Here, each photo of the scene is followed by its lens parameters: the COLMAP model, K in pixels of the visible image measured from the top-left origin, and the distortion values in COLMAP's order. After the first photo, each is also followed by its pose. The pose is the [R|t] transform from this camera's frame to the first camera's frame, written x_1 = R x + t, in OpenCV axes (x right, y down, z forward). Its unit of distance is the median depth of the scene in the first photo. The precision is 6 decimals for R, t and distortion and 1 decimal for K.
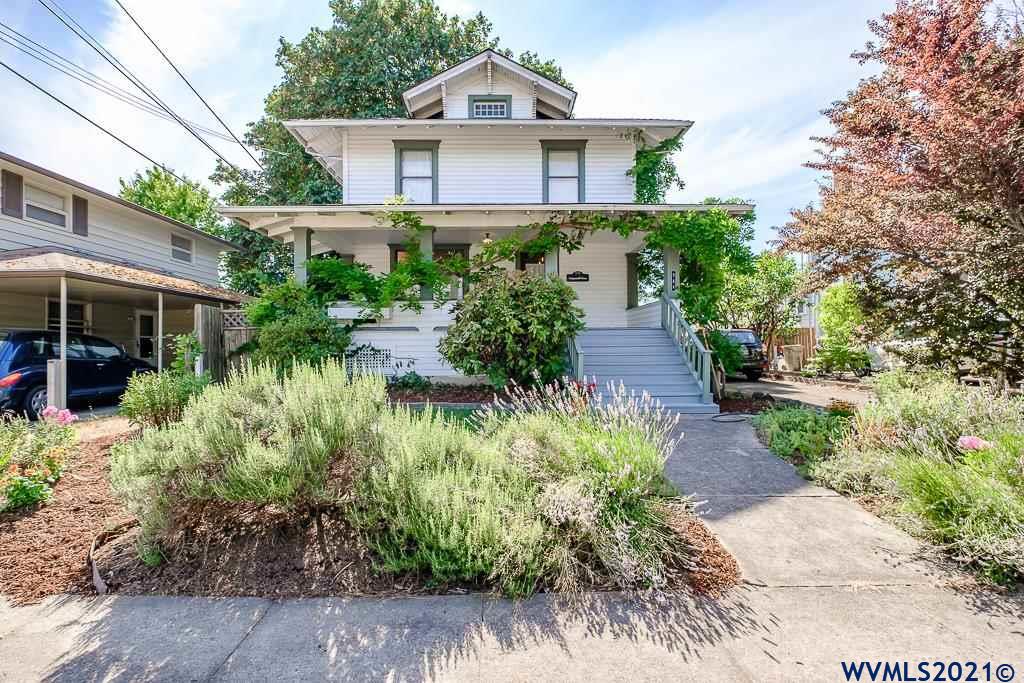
lens RADIAL K [[466.9, 0, 509.6], [0, 466.9, 342.0], [0, 0, 1]] dist [0.001683, 0.000043]
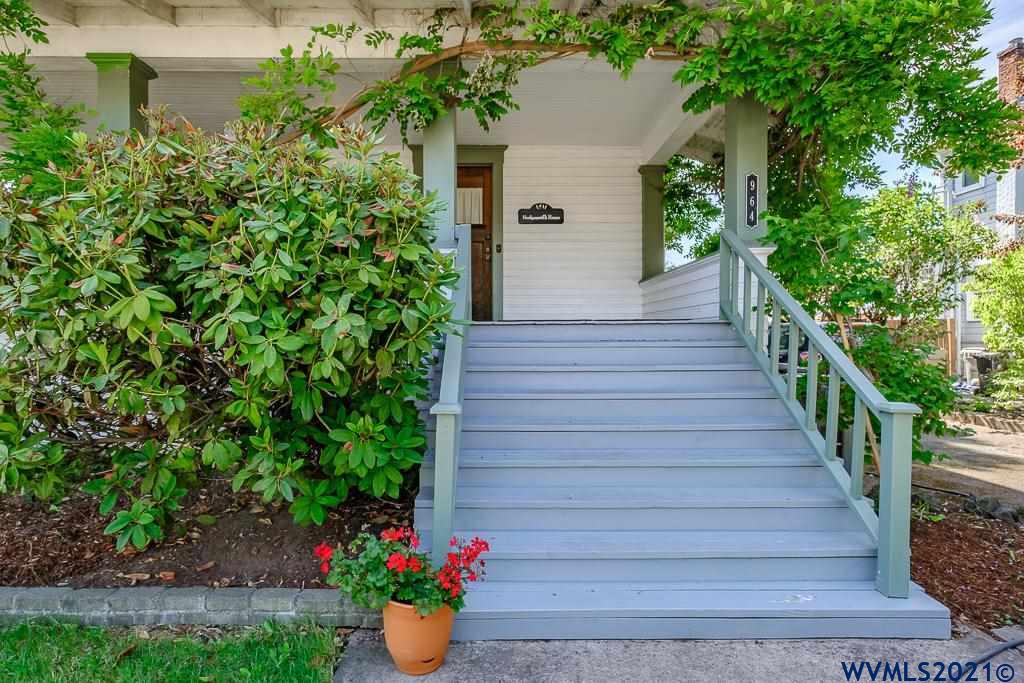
lens RADIAL K [[568.2, 0, 512.5], [0, 568.2, 340.2], [0, 0, 1]] dist [-0.004792, -0.000244]
pose [[0.999997, 0.001757, -0.001897, 0.122100], [-0.001737, 0.999948, 0.010039, -0.014675], [0.001915, -0.010036, 0.999948, 0.421078]]
